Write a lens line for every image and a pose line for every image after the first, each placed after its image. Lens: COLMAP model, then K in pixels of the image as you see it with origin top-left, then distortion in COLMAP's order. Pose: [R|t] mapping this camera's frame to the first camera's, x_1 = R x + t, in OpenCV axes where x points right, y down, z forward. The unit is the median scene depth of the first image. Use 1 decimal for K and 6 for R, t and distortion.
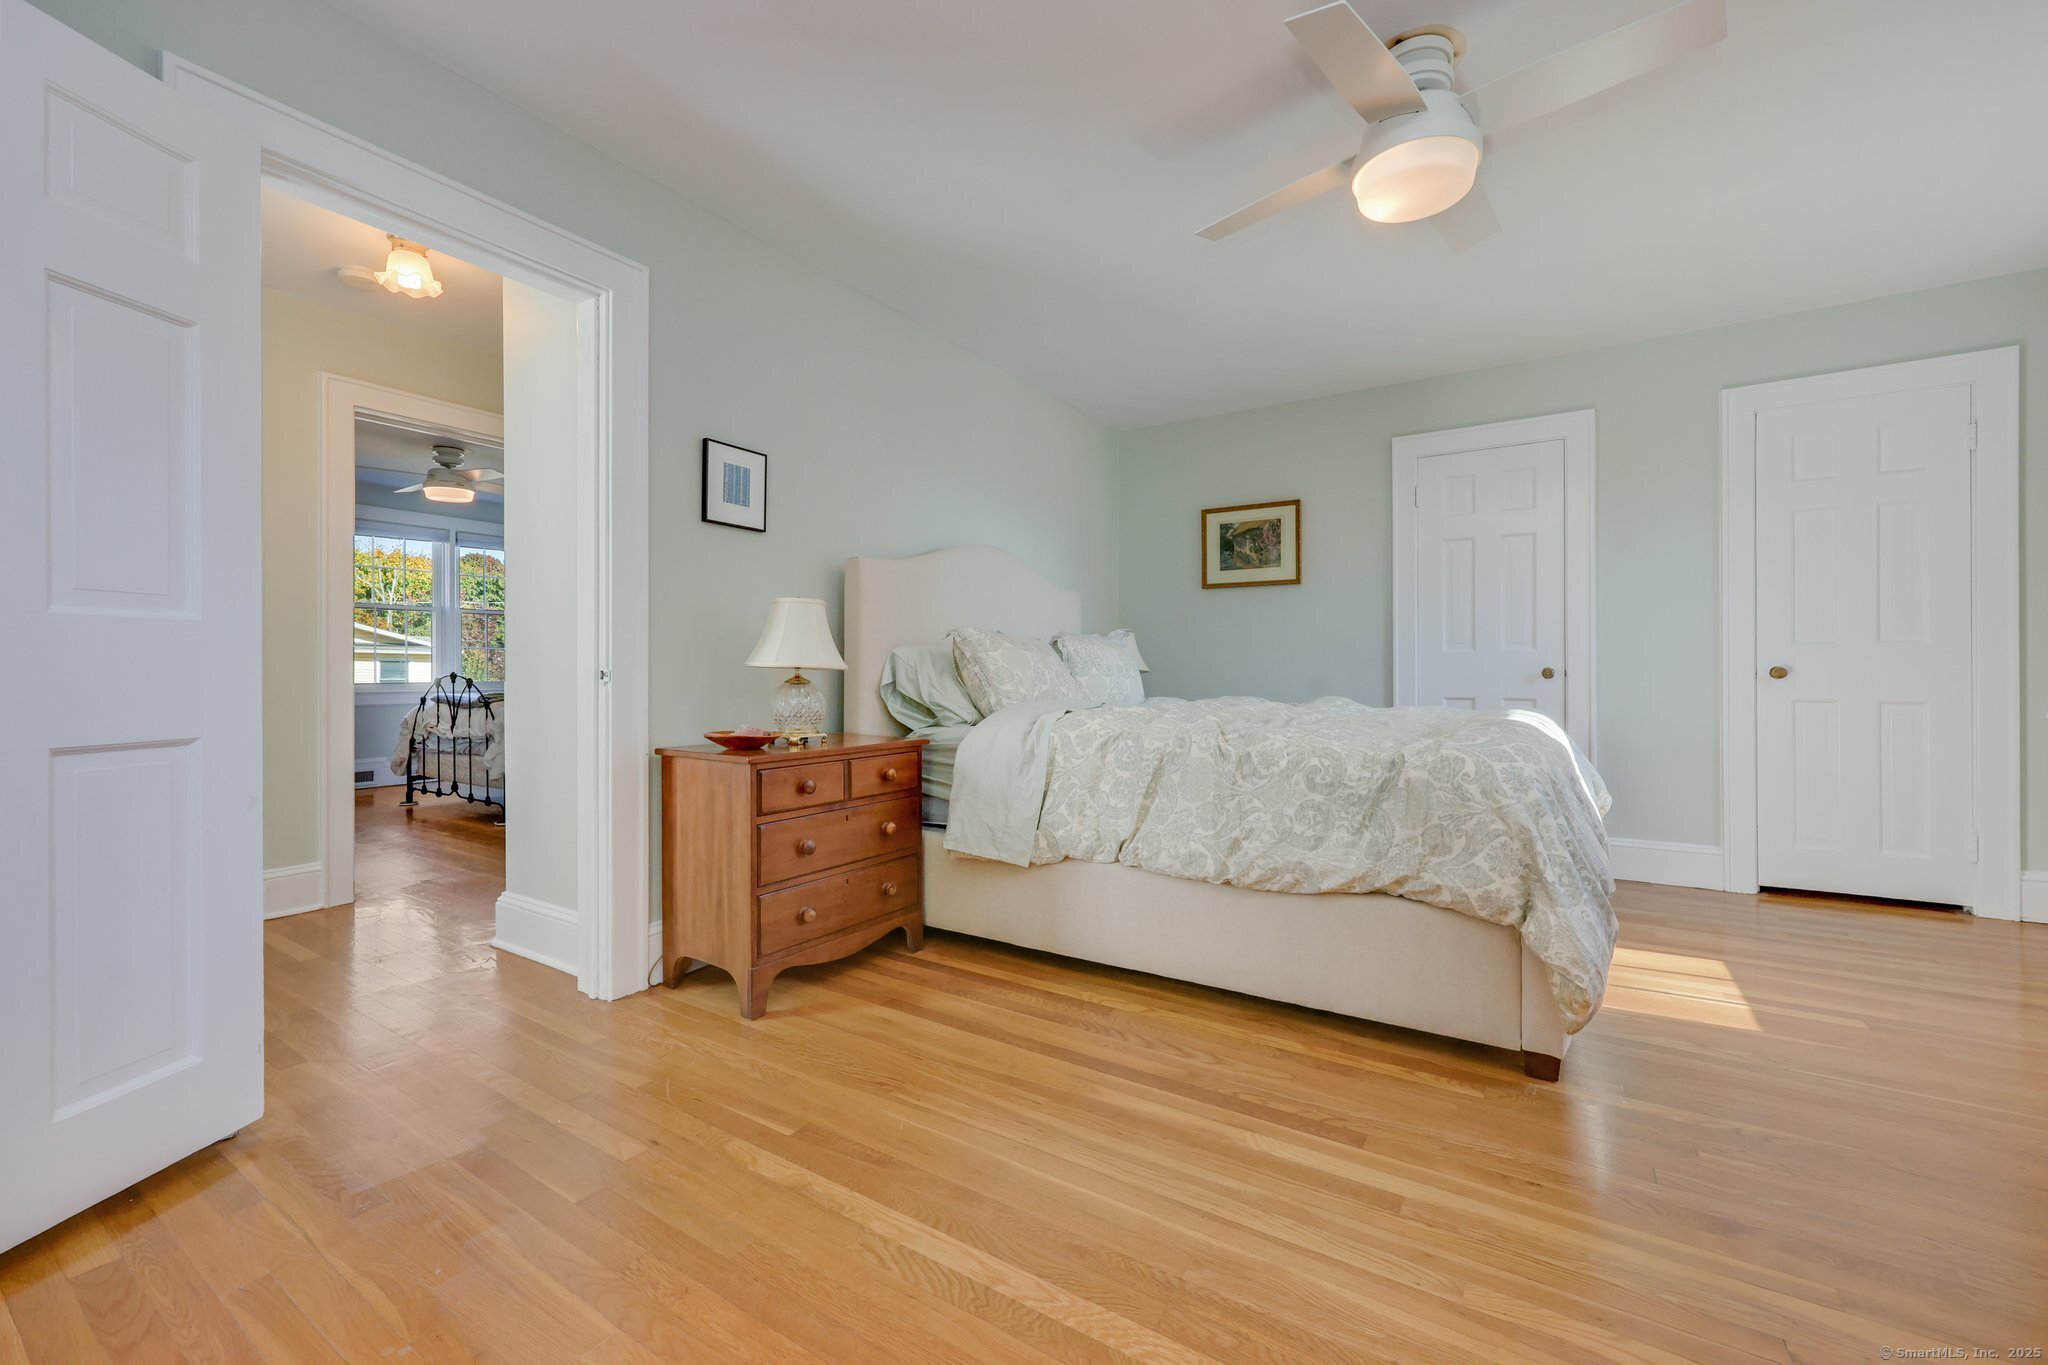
lens RADIAL K [[818.0, 0, 1034.5], [0, 818.0, 677.3], [0, 0, 1]] dist [-0.002441, 0.000240]
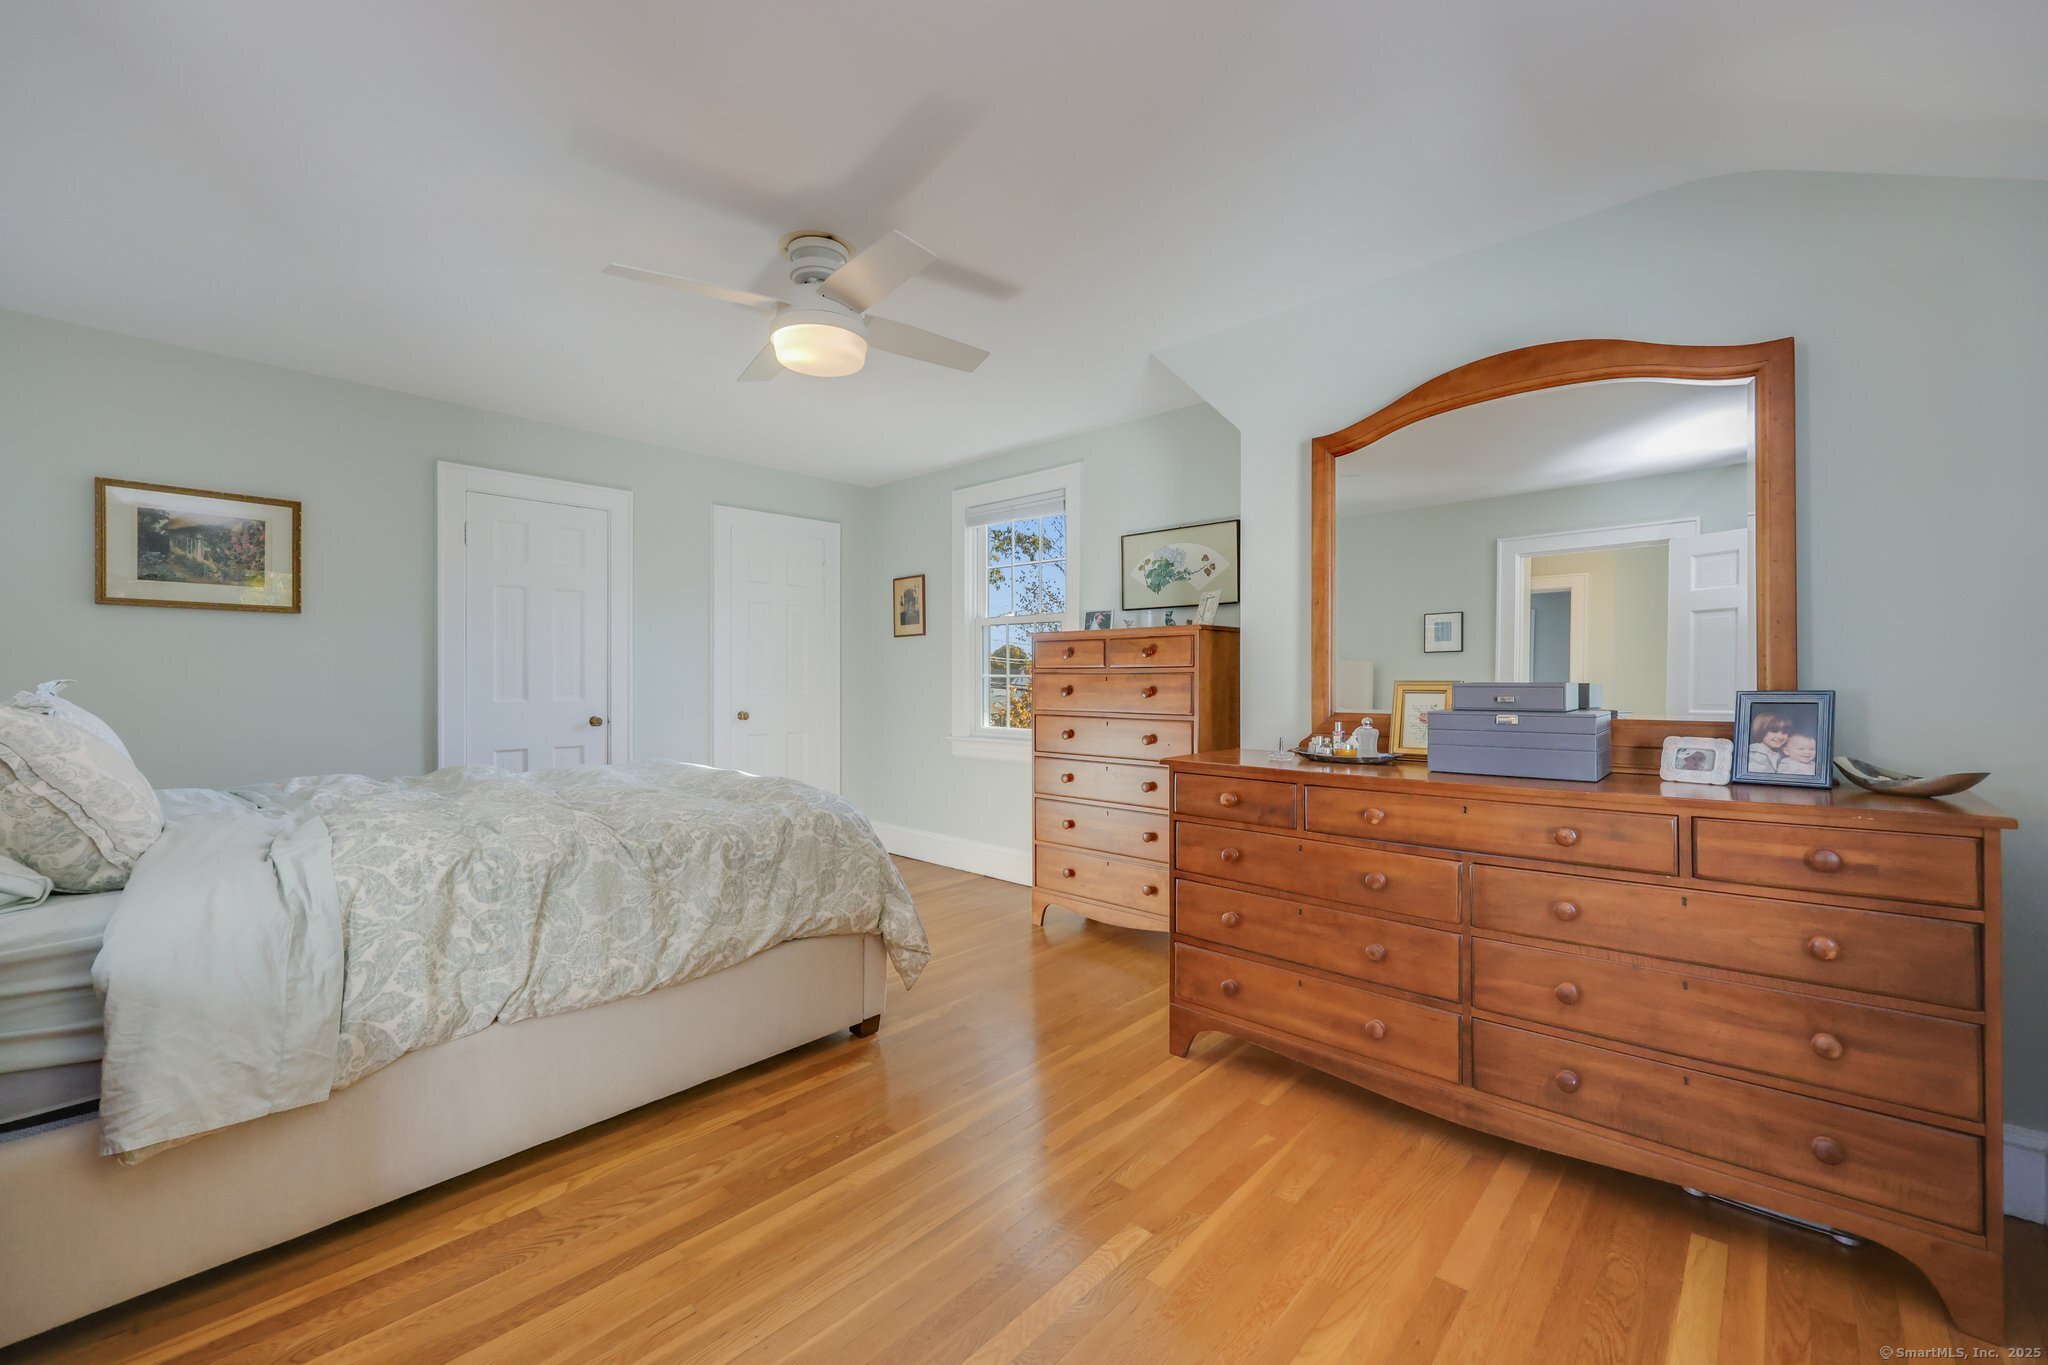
lens RADIAL K [[818.0, 0, 1024.9], [0, 818.0, 683.5], [0, 0, 1]] dist [-0.002441, 0.000240]
pose [[0.177186, -0.004871, 0.984165, -0.579171], [0.007661, 0.999964, 0.003570, -0.091769], [-0.984147, 0.006907, 0.177217, 0.401684]]
